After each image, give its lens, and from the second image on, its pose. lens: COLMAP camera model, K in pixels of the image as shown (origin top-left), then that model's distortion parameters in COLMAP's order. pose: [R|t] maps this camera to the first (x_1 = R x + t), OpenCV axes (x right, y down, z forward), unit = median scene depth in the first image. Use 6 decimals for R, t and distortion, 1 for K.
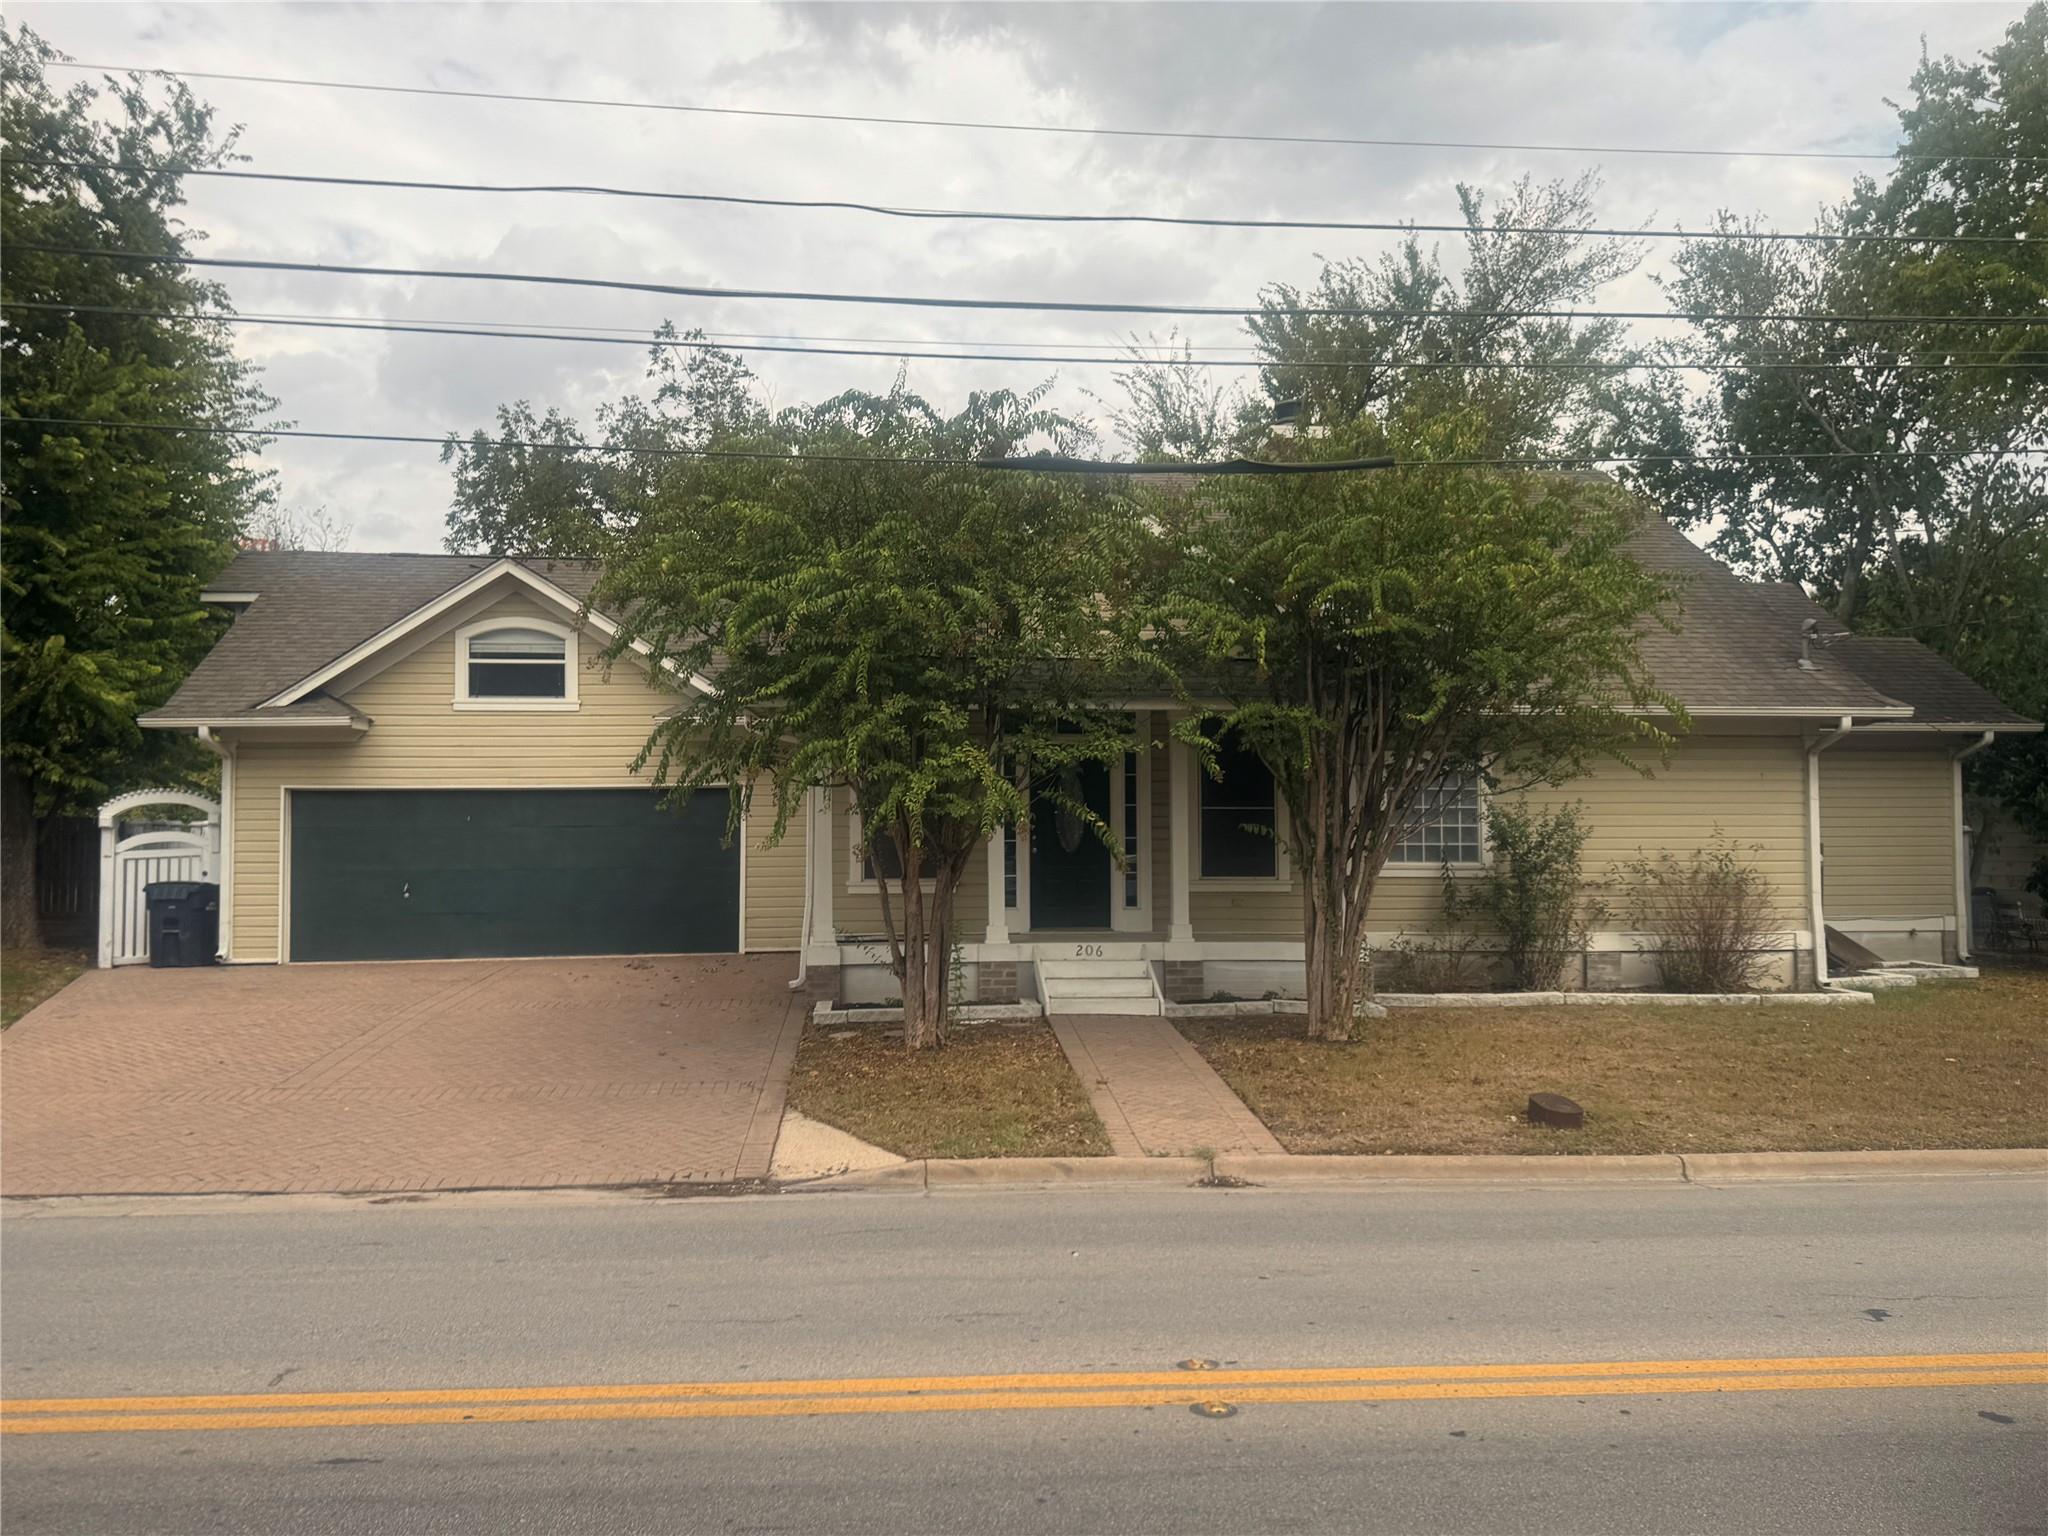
lens RADIAL K [[1640.4, 0, 1025.9], [0, 1640.4, 769.1], [0, 0, 1]] dist [0.066089, -0.022698]
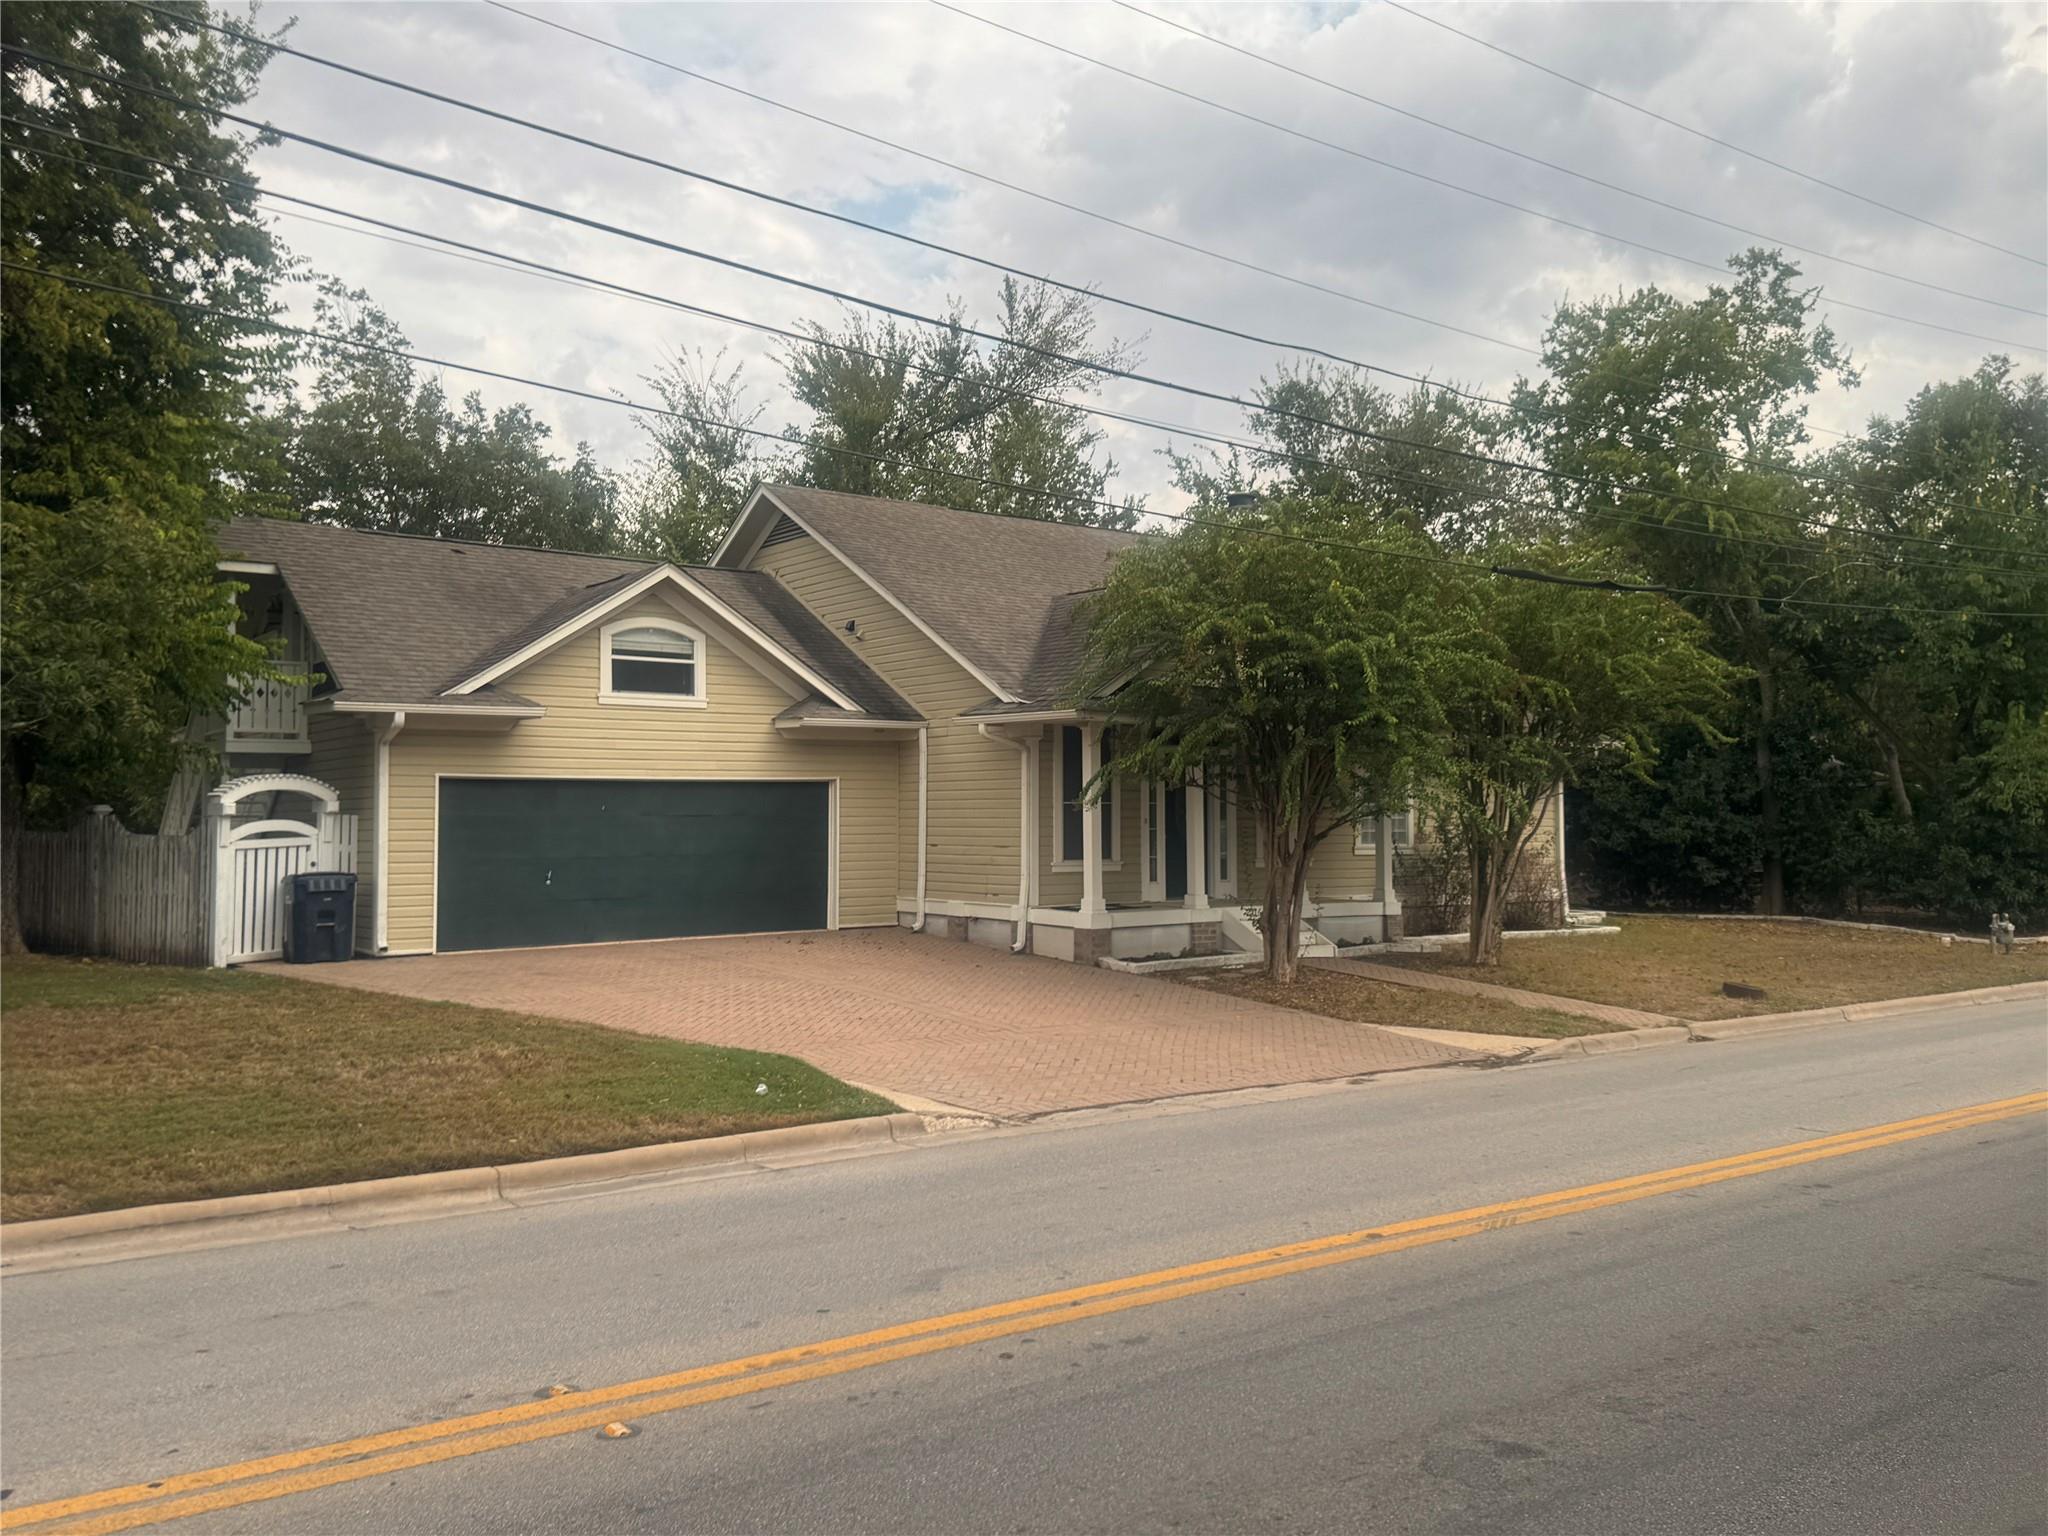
lens RADIAL K [[1640.4, 0, 1024.5], [0, 1640.4, 760.4], [0, 0, 1]] dist [0.066089, -0.022698]
pose [[0.845076, 0.021480, 0.534214, -0.675331], [-0.021660, 0.999748, -0.005934, 0.000374], [-0.534207, -0.006557, 0.845328, -0.015488]]
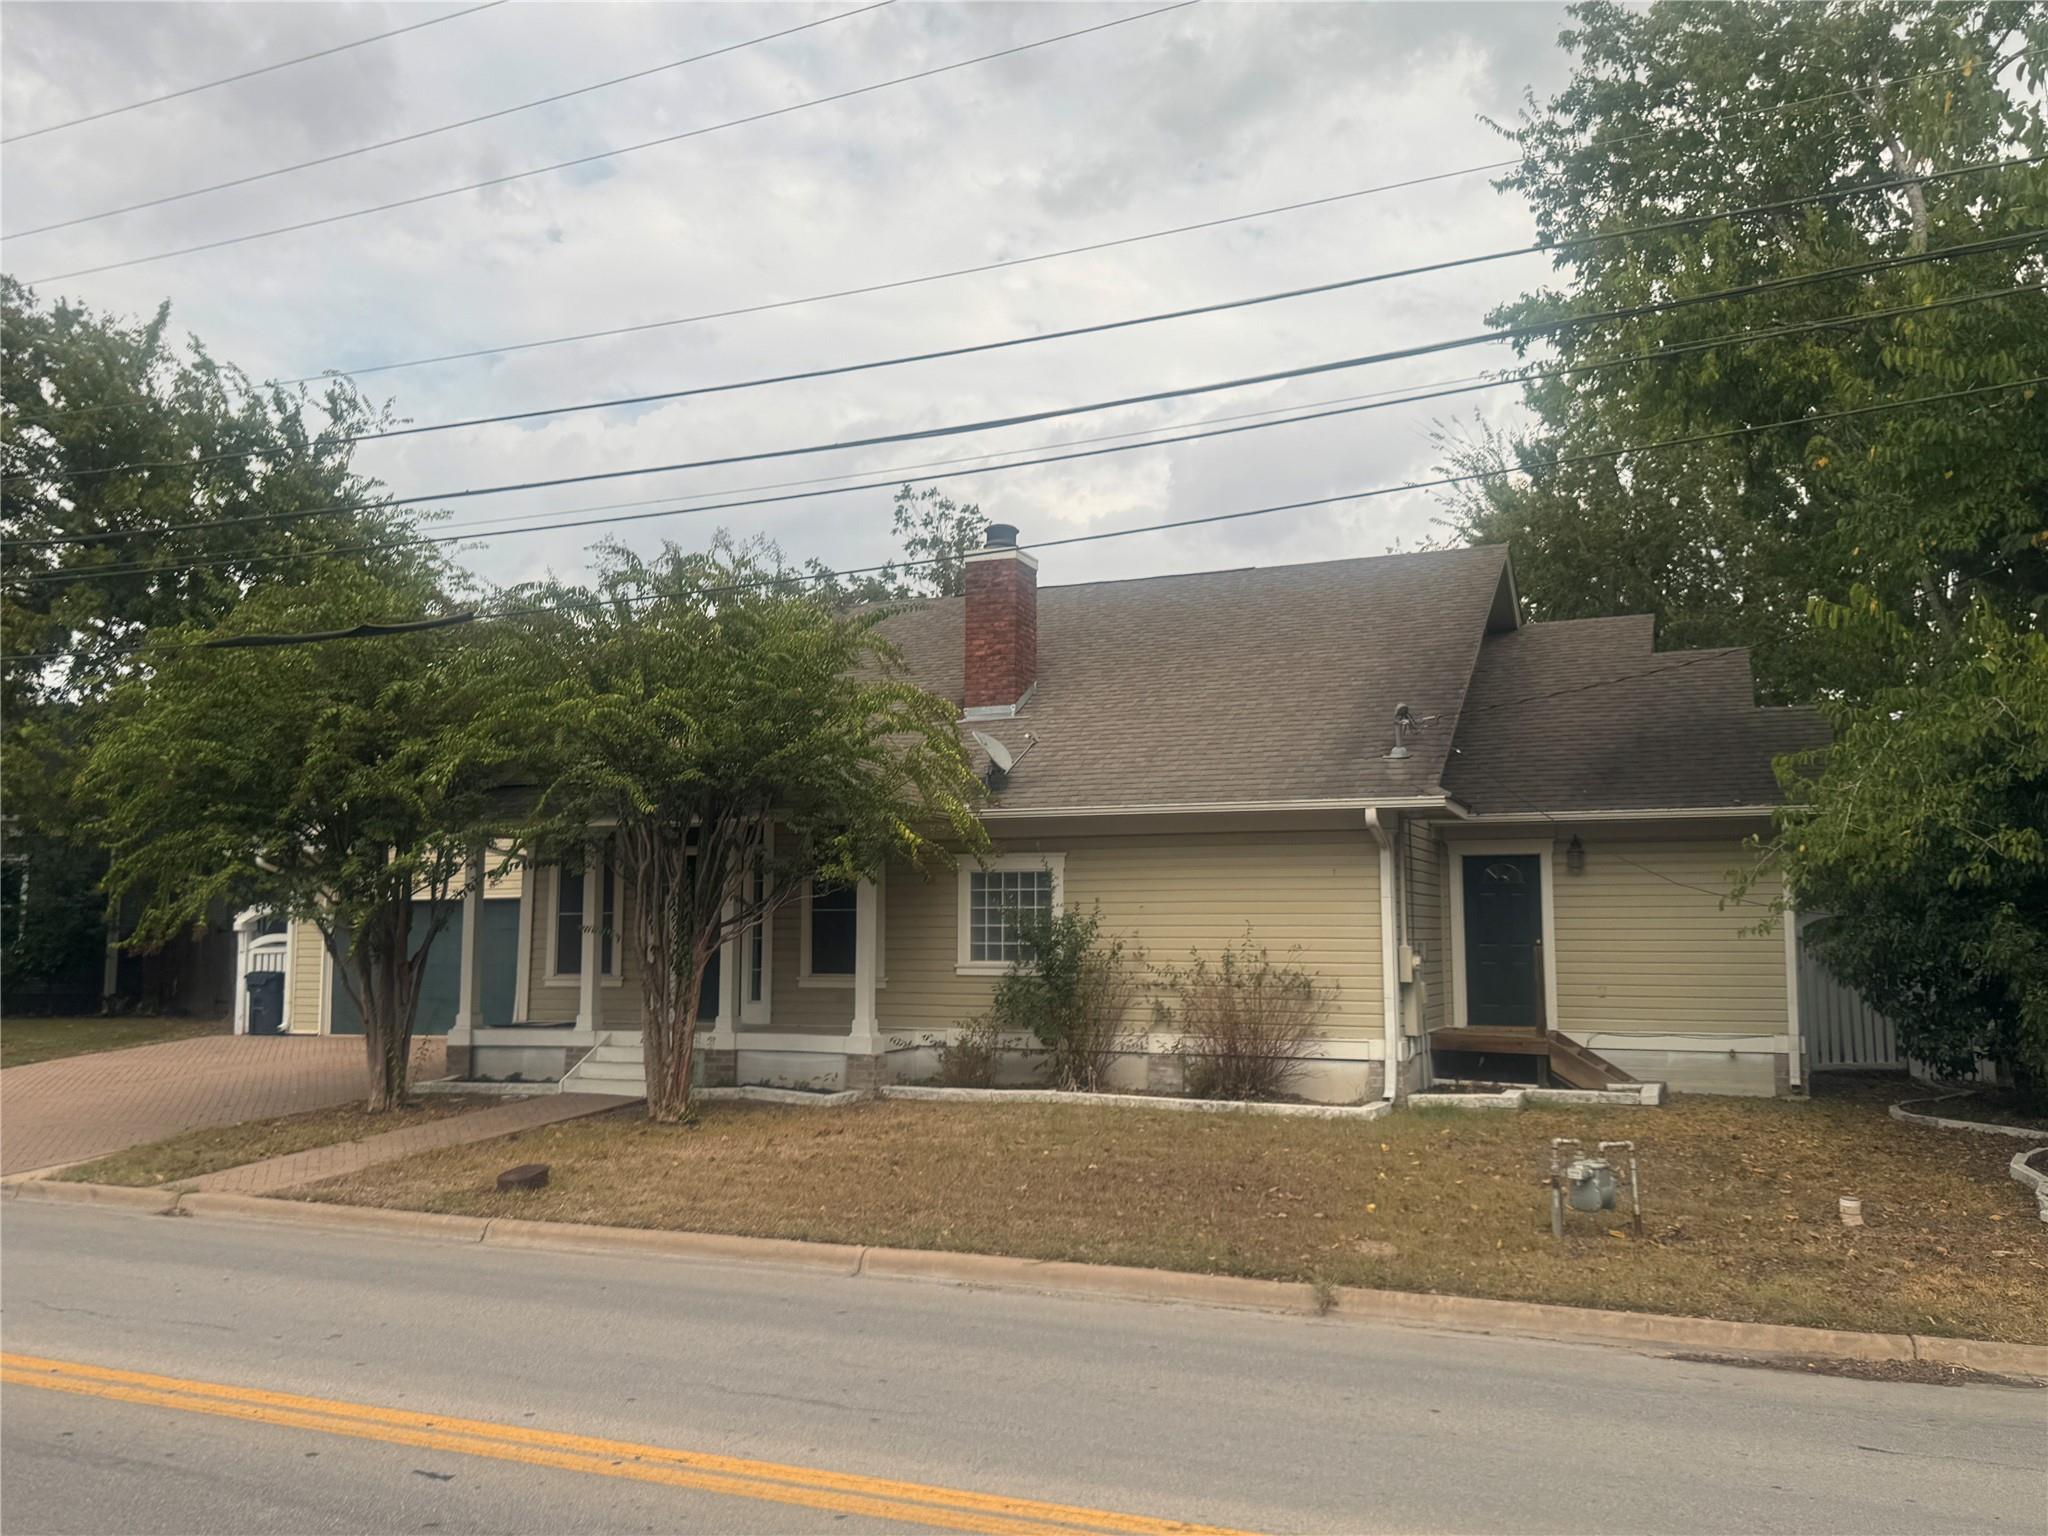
lens RADIAL K [[1640.4, 0, 1019.6], [0, 1640.4, 765.1], [0, 0, 1]] dist [0.066089, -0.022698]
pose [[0.887630, -0.046675, -0.458187, 0.655286], [0.015974, 0.997373, -0.070654, 0.005603], [0.460281, 0.055395, 0.886043, 0.076897]]
